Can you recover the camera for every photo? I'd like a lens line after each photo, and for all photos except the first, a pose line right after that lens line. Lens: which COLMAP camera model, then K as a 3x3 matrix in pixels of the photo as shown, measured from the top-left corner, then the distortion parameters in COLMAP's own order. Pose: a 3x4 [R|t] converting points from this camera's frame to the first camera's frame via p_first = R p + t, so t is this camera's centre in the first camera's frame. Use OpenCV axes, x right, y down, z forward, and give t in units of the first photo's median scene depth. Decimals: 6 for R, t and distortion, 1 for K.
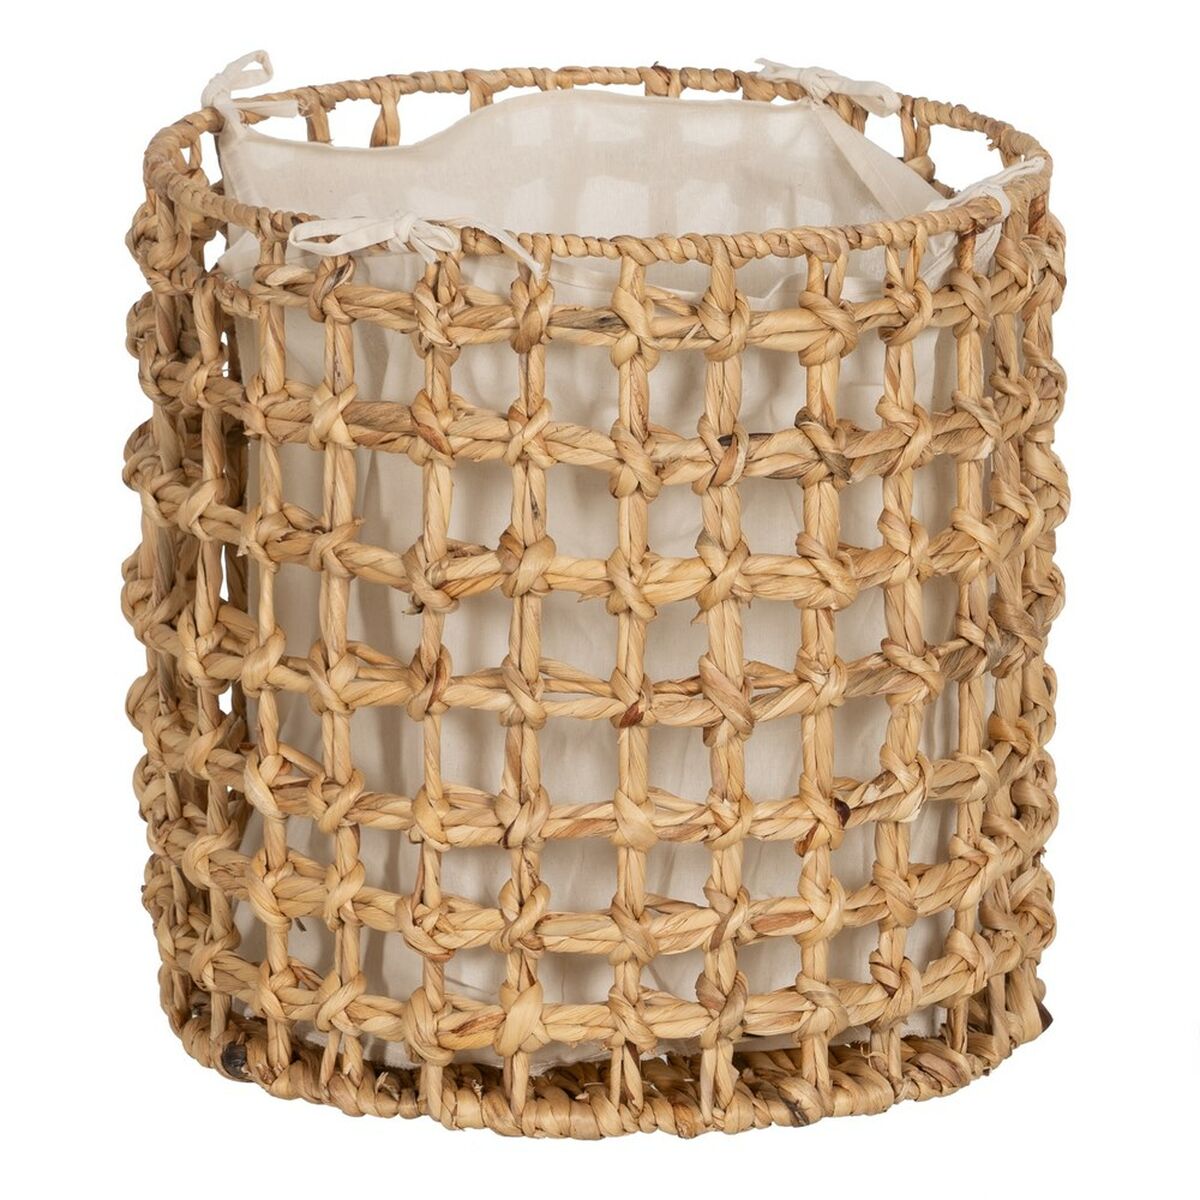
lens RADIAL K [[5054.9, 0, 600.0], [0, 5054.9, 600.0], [0, 0, 1]] dist [-0.041056, -0.694387]
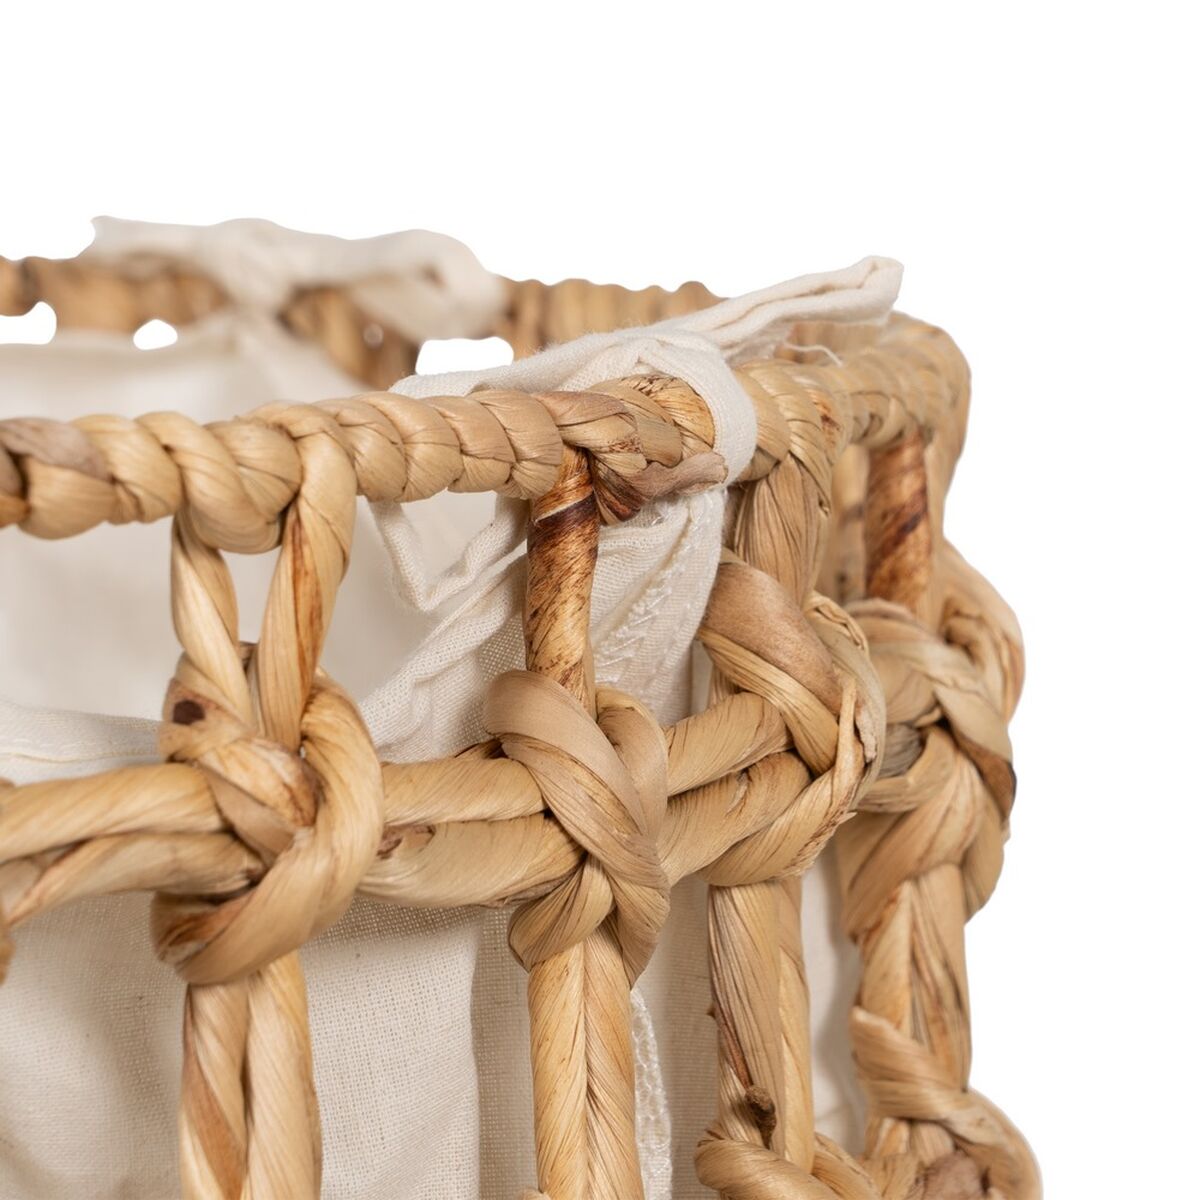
lens RADIAL K [[5054.9, 0, 600.0], [0, 5054.9, 600.0], [0, 0, 1]] dist [-0.041056, -0.694387]
pose [[0.999654, -0.004254, -0.025963, 0.072697], [-0.000727, 0.981998, -0.188891, -0.022072], [0.026299, 0.188845, 0.981655, 0.695729]]
